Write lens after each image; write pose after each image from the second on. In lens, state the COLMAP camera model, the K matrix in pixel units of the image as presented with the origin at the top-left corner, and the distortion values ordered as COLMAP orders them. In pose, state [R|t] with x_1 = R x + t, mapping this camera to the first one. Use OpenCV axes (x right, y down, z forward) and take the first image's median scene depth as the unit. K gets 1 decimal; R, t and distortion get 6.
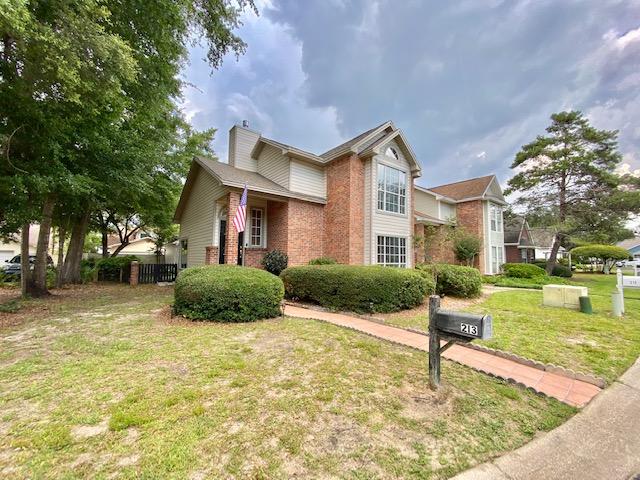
lens RADIAL K [[261.6, 0, 320.0], [0, 261.6, 240.0], [0, 0, 1]] dist [0.044132, -0.035905]
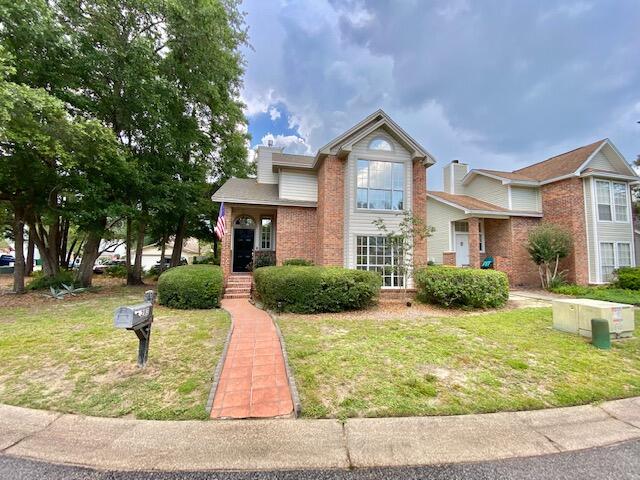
lens RADIAL K [[261.6, 0, 320.0], [0, 261.6, 240.0], [0, 0, 1]] dist [0.044132, -0.035905]
pose [[0.886794, -0.034126, -0.460904, 0.534452], [0.030918, 0.999417, -0.014510, 0.007564], [0.461130, -0.001383, 0.887332, 0.096440]]
